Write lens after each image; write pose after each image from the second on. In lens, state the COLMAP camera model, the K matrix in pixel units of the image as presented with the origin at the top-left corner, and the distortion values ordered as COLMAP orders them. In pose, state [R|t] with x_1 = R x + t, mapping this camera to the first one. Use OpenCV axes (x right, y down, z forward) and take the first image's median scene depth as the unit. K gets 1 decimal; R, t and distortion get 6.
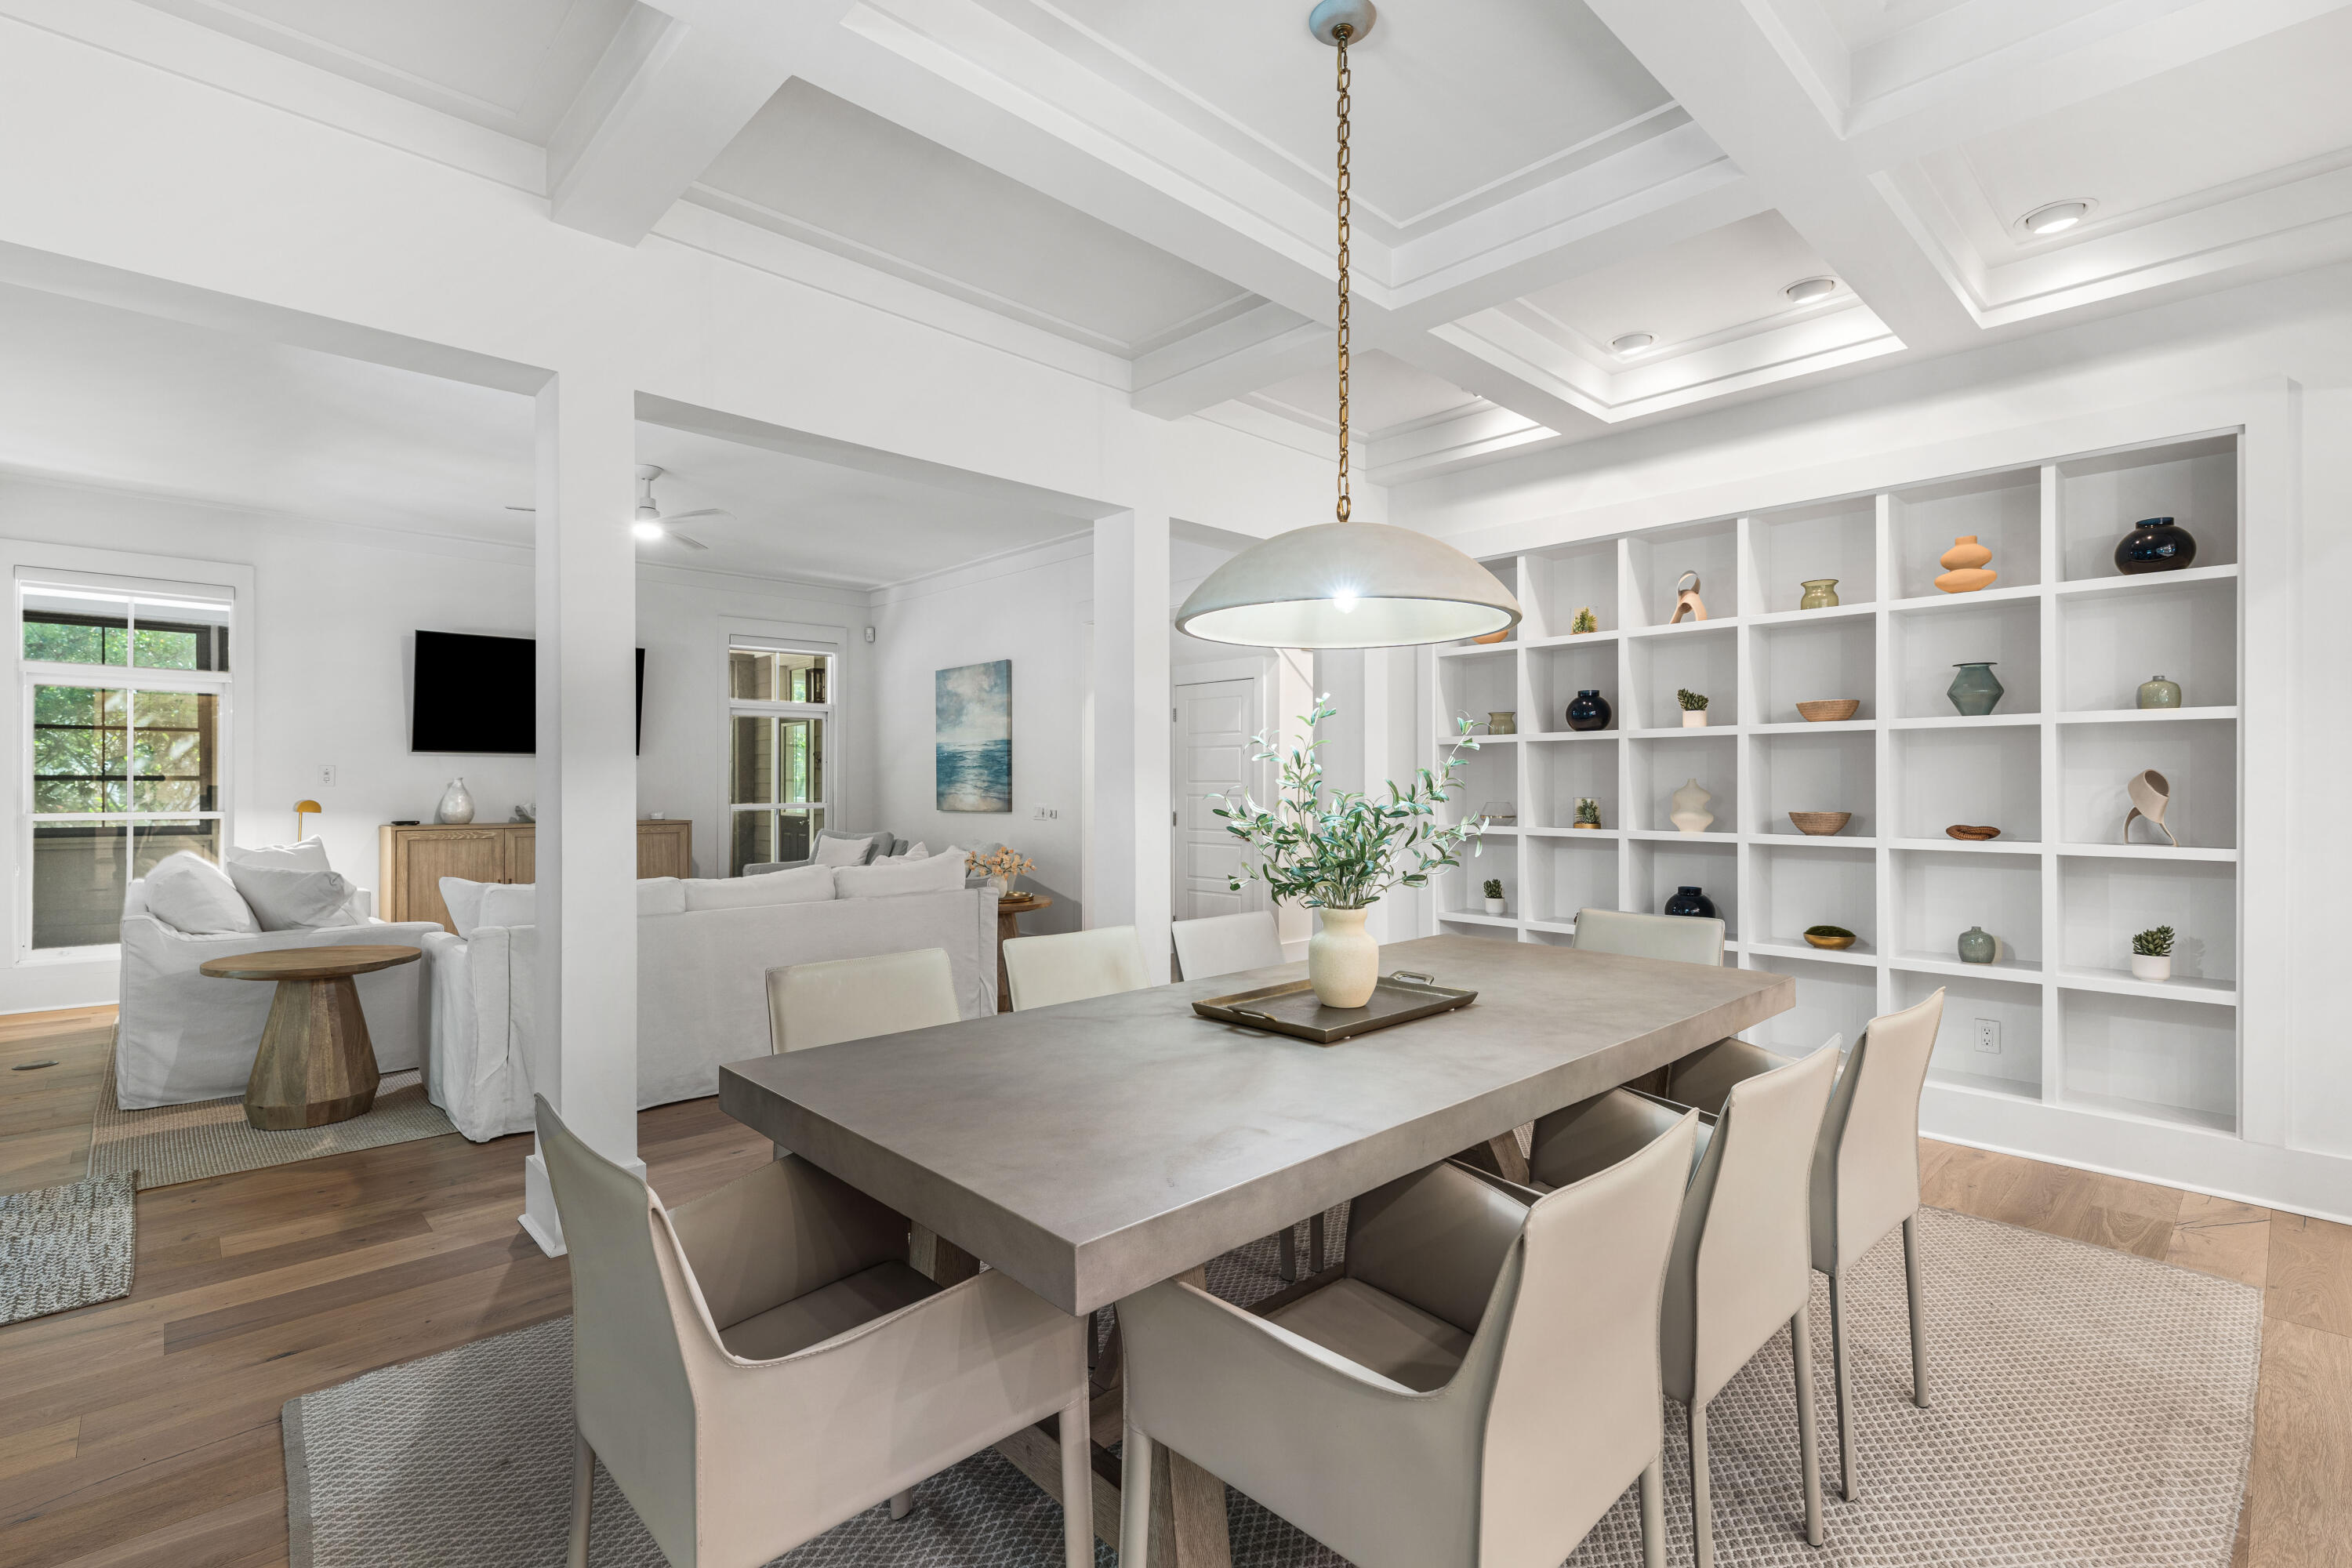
lens RADIAL K [[1106.5, 0, 1161.2], [0, 1106.5, 780.3], [0, 0, 1]] dist [0.001464, -0.001217]
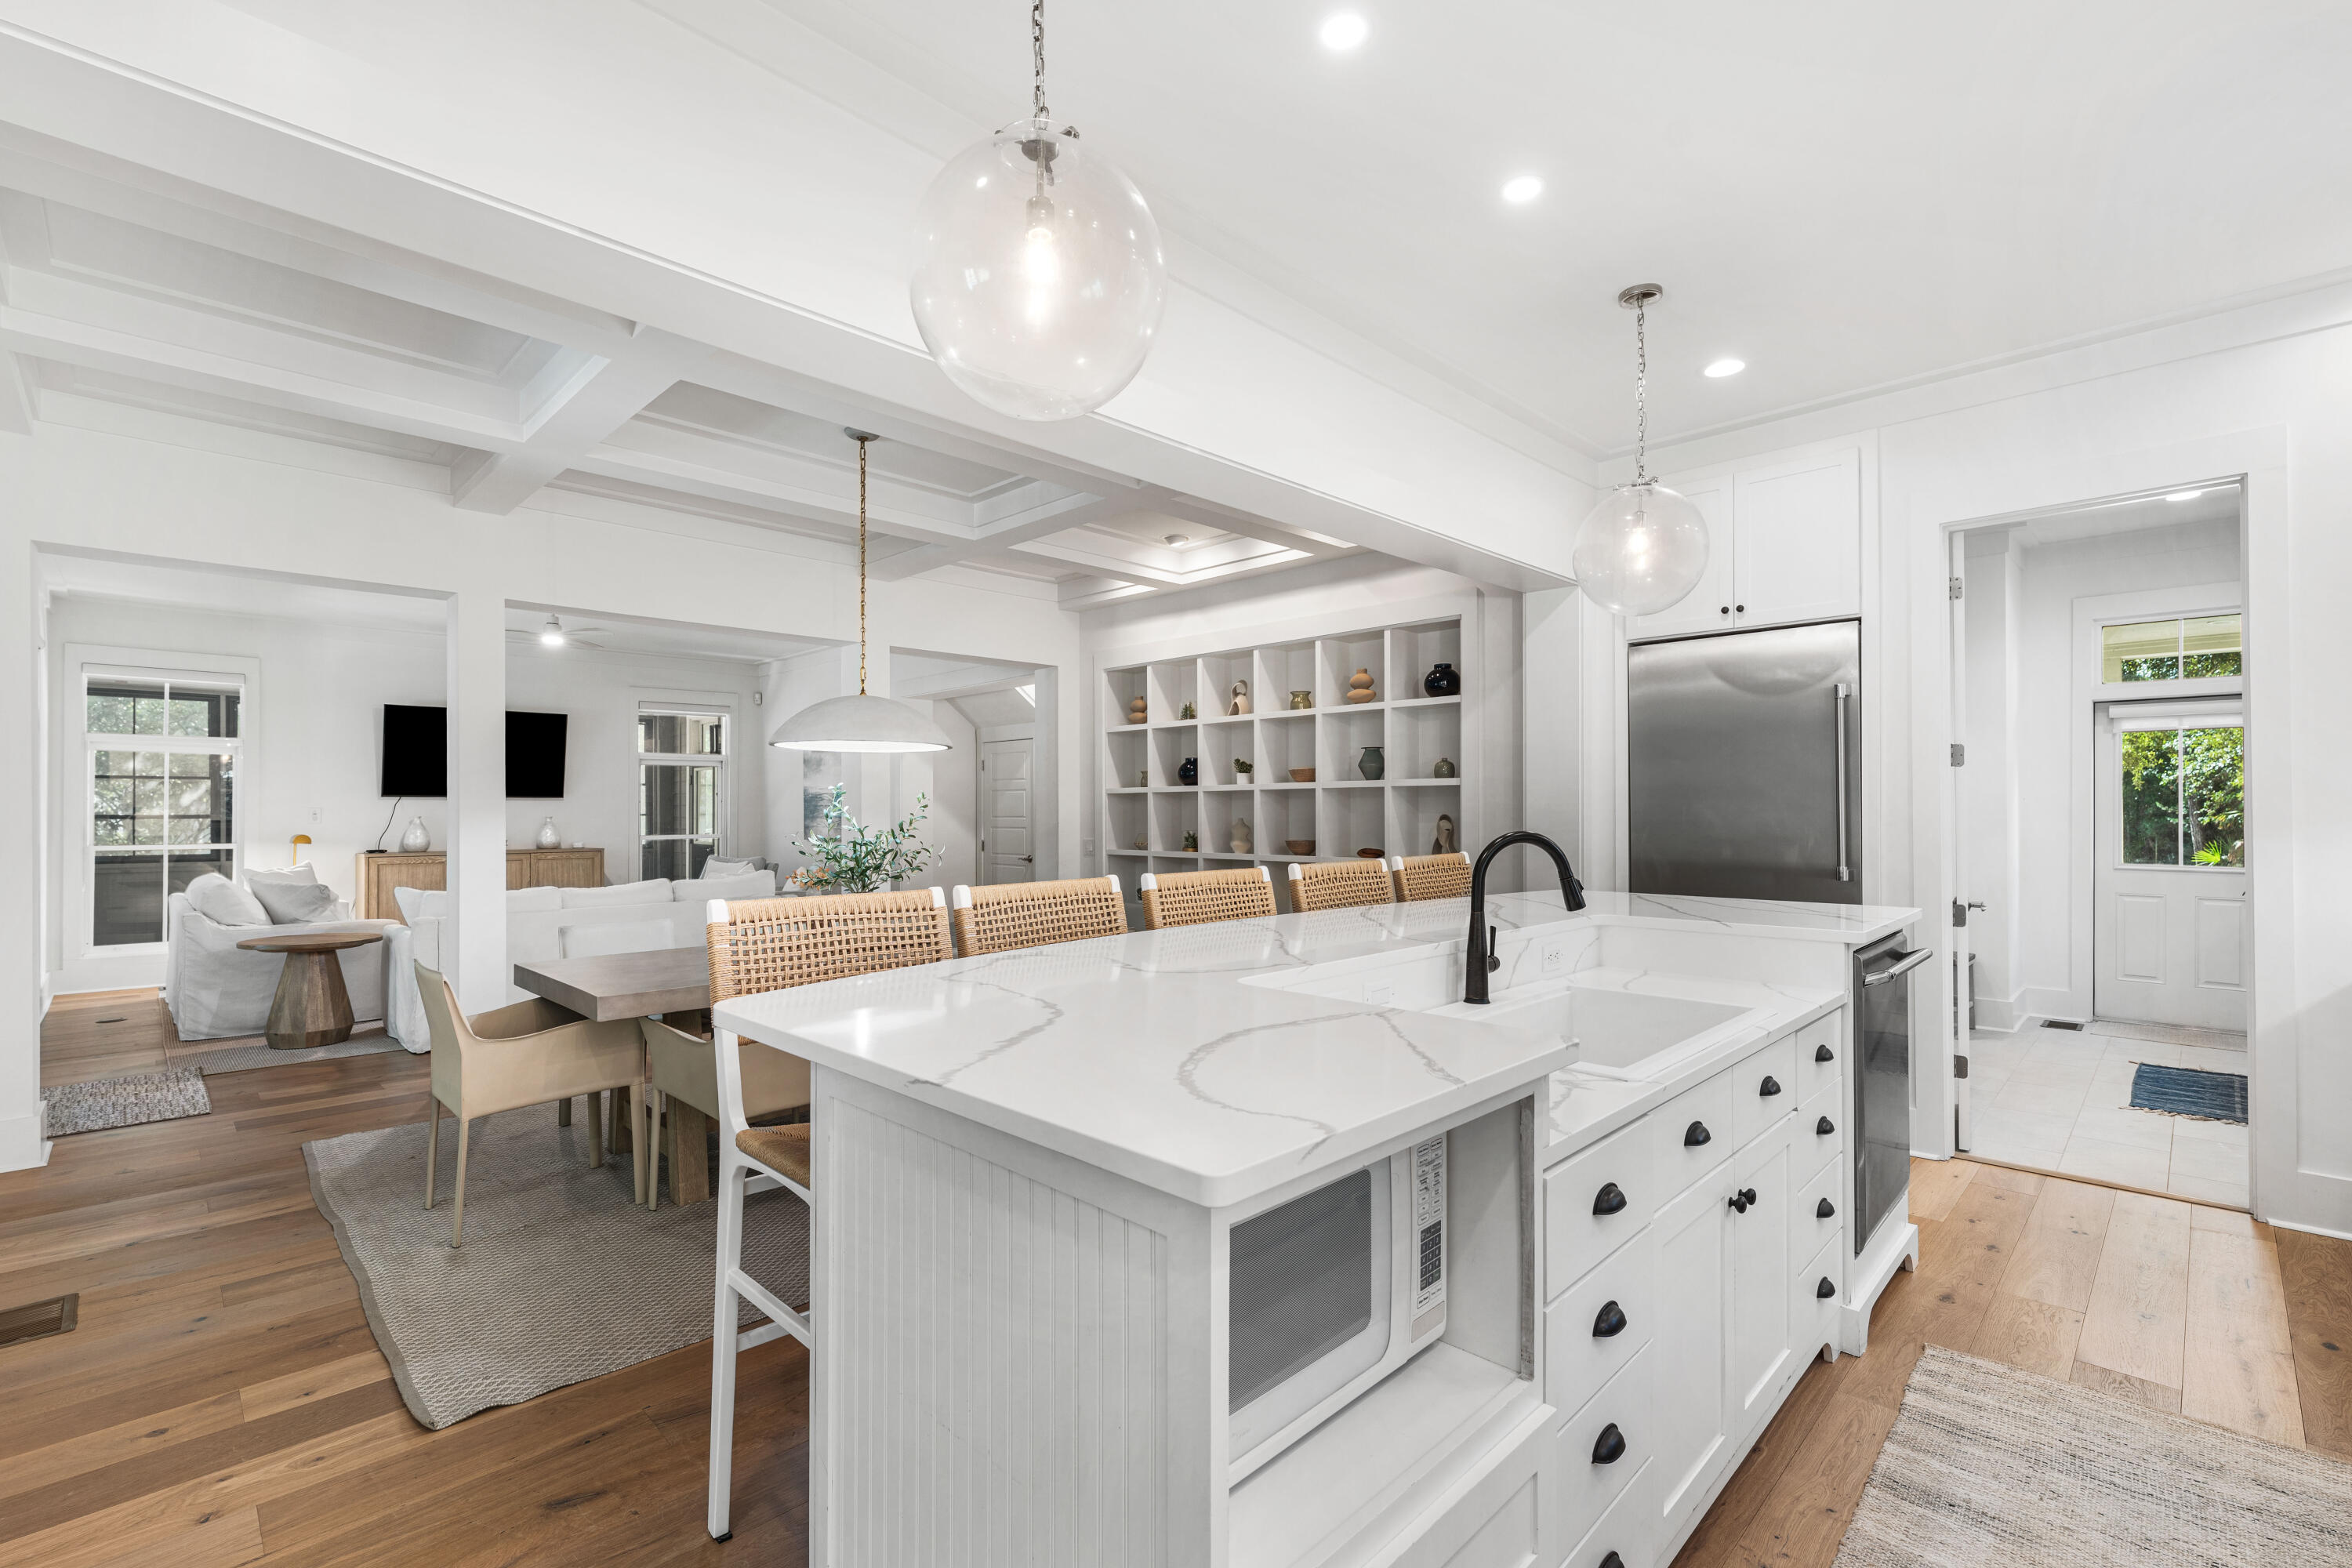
lens RADIAL K [[1106.5, 0, 1190.0], [0, 1106.5, 799.4], [0, 0, 1]] dist [0.001464, -0.001217]
pose [[0.999608, -0.003323, 0.027797, 0.373761], [0.003490, 0.999976, -0.005939, -0.018650], [-0.027776, 0.006034, 0.999596, -0.517282]]
